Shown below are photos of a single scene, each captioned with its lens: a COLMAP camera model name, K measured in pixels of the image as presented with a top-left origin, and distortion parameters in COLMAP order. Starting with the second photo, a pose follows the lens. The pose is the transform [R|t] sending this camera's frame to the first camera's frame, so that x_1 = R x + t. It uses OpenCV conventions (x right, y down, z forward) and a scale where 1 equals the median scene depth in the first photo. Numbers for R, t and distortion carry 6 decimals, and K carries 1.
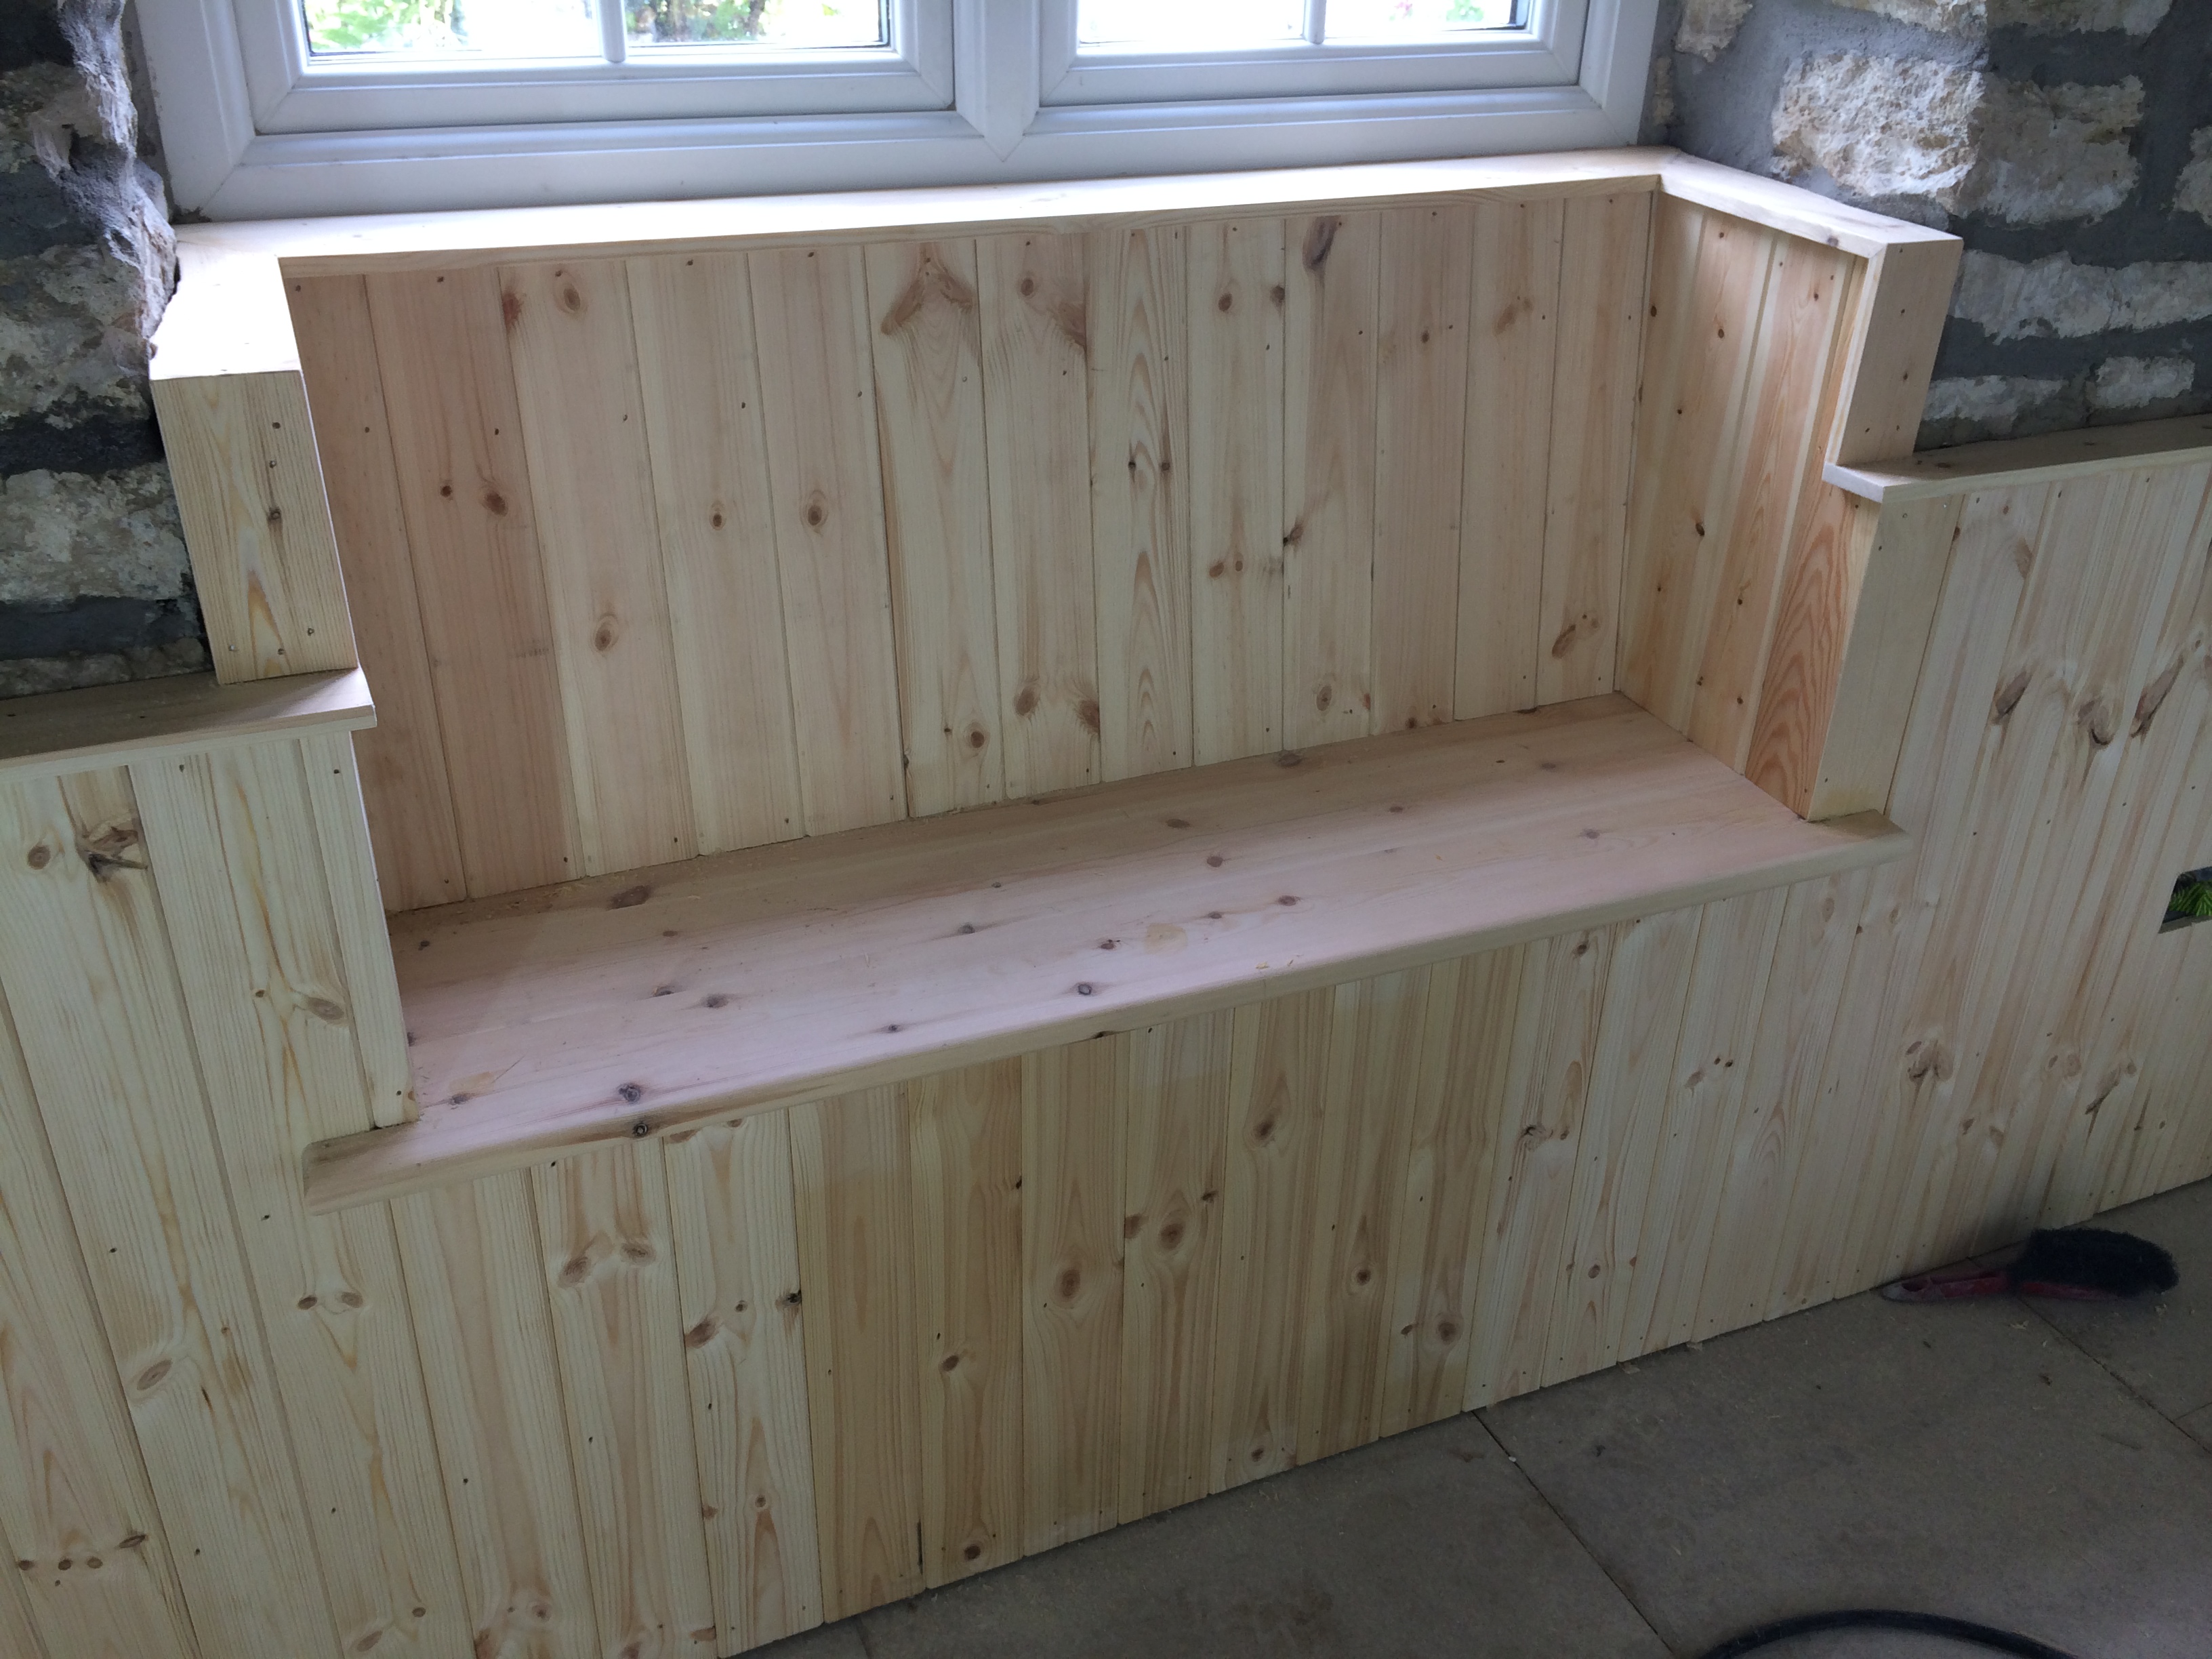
lens RADIAL K [[1879.5, 0, 1111.1], [0, 1879.5, 825.5], [0, 0, 1]] dist [0.046935, -0.059983]
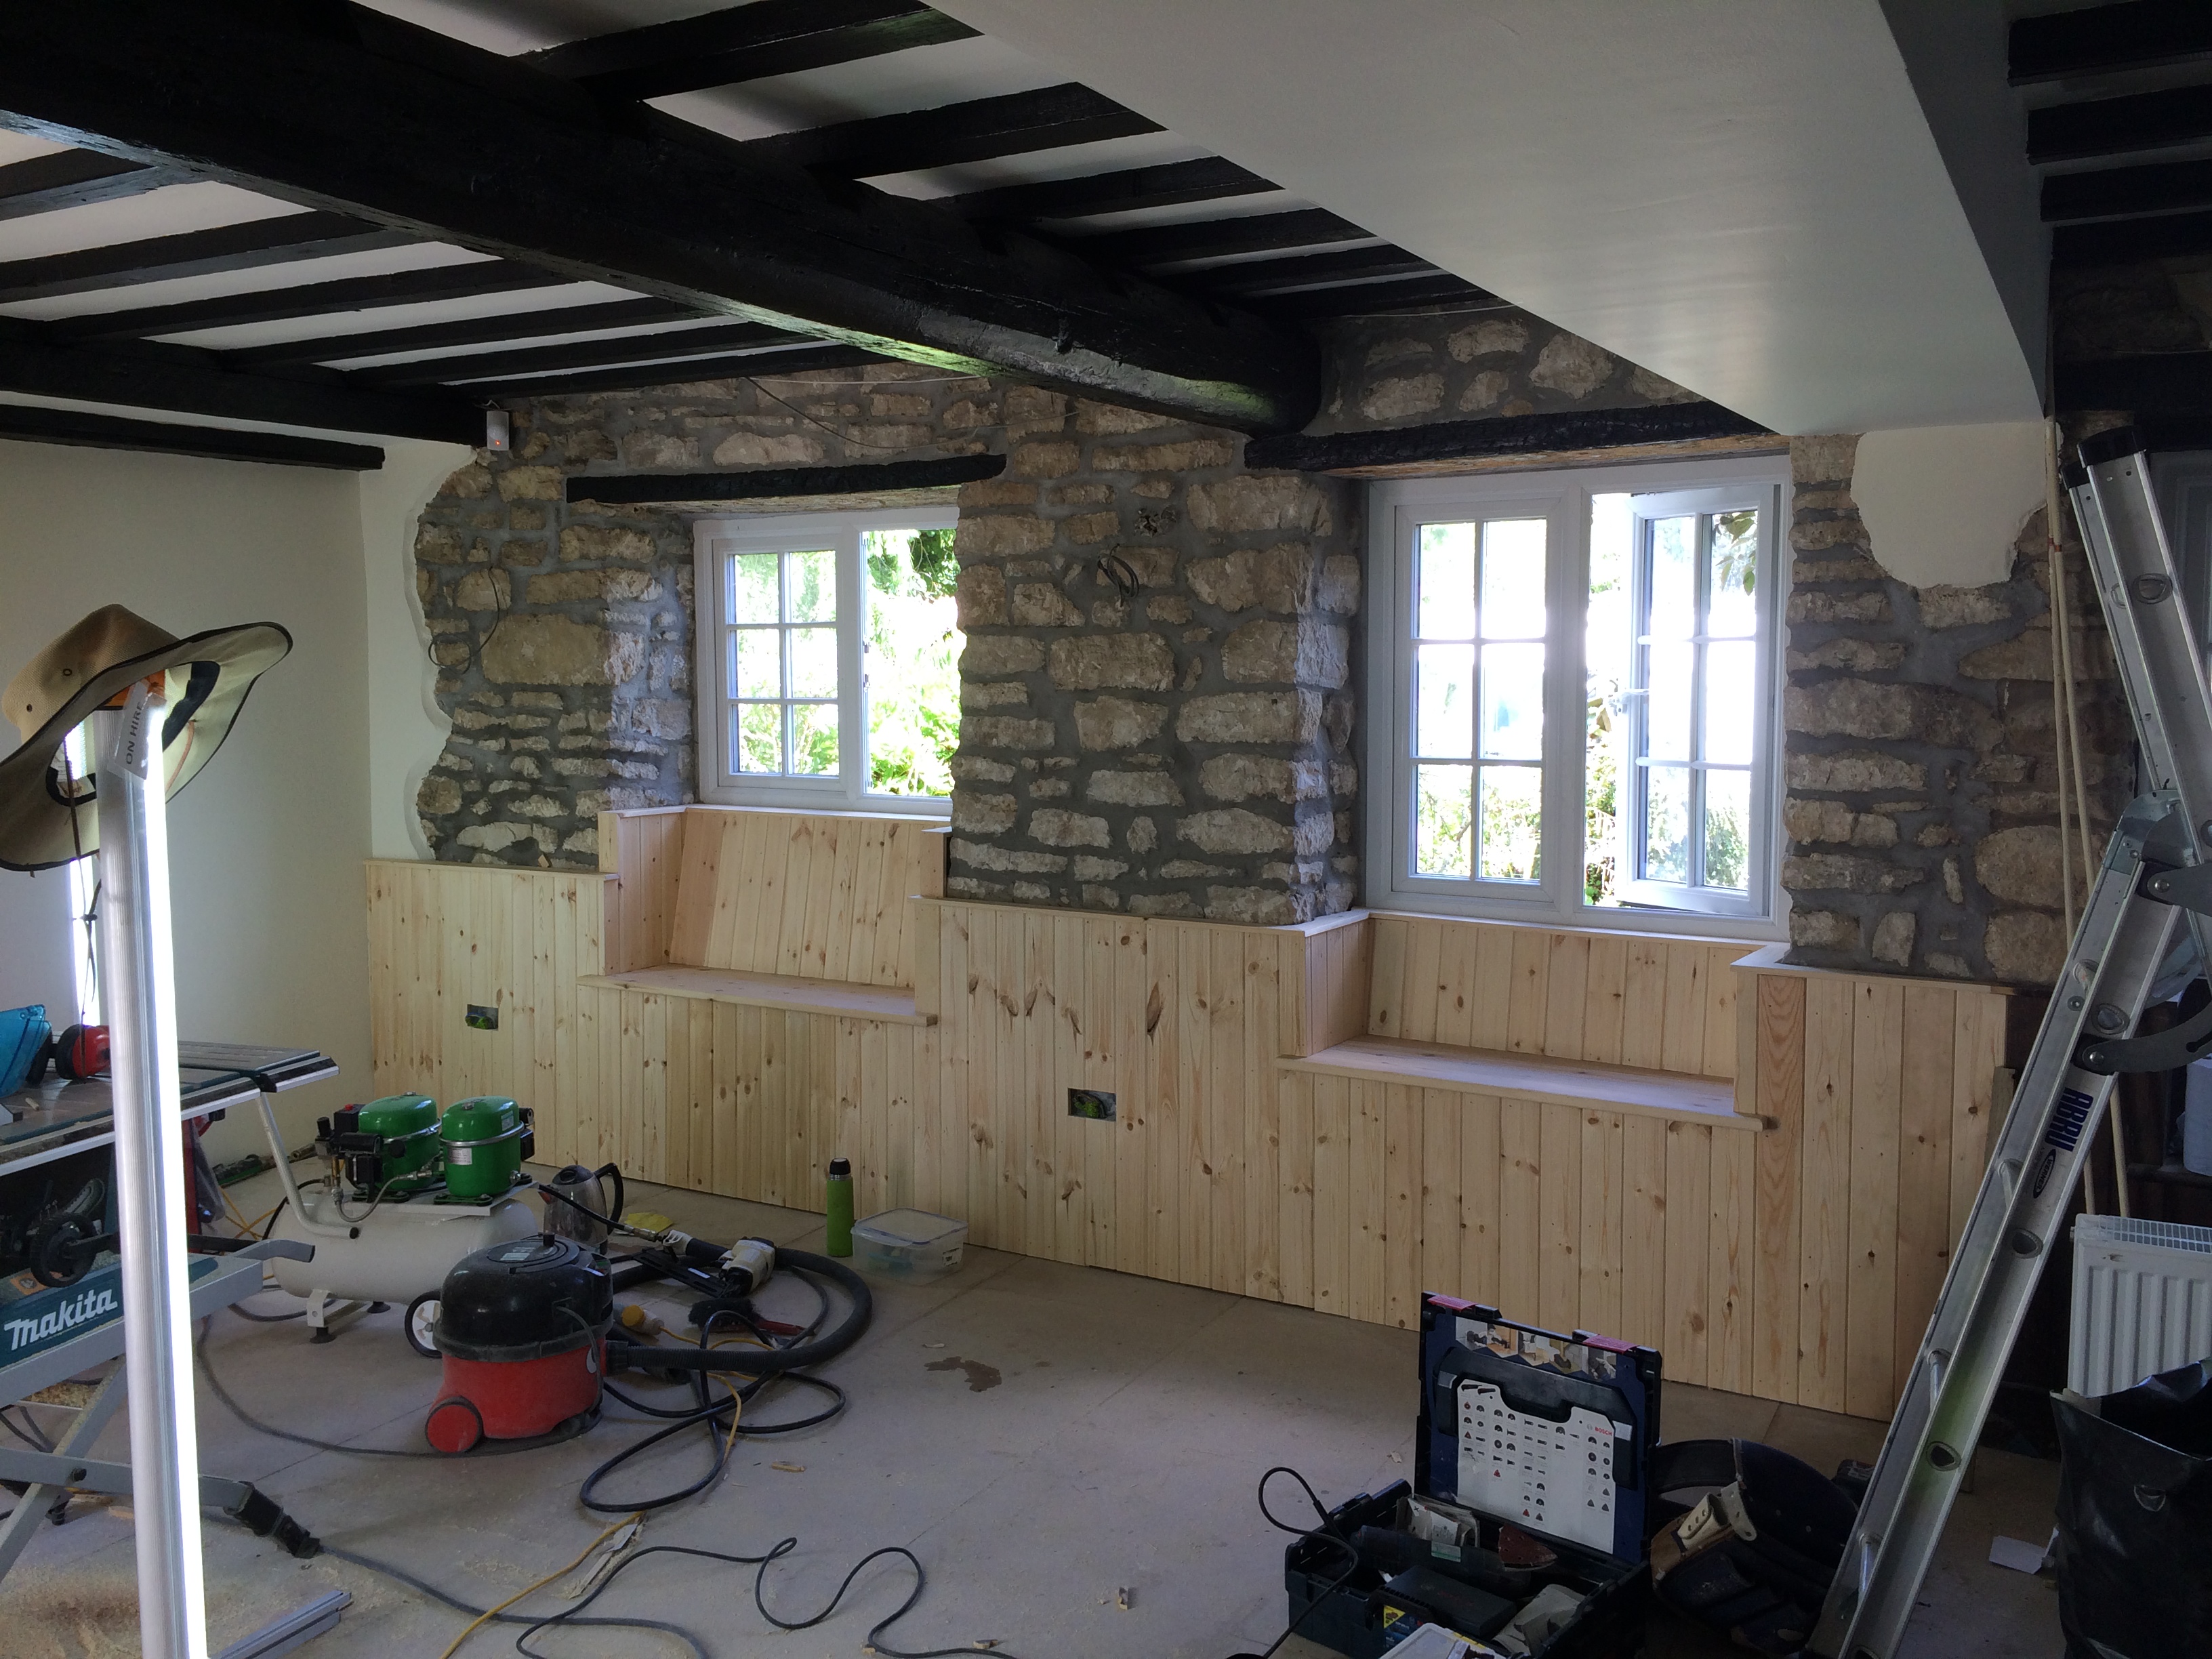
lens RADIAL K [[1879.5, 0, 1113.5], [0, 1879.5, 816.0], [0, 0, 1]] dist [0.046935, -0.059983]
pose [[0.592479, 0.044024, -0.804382, 3.150844], [-0.378652, 0.896549, -0.229832, 0.307476], [0.711050, 0.440751, 0.547856, -0.616209]]
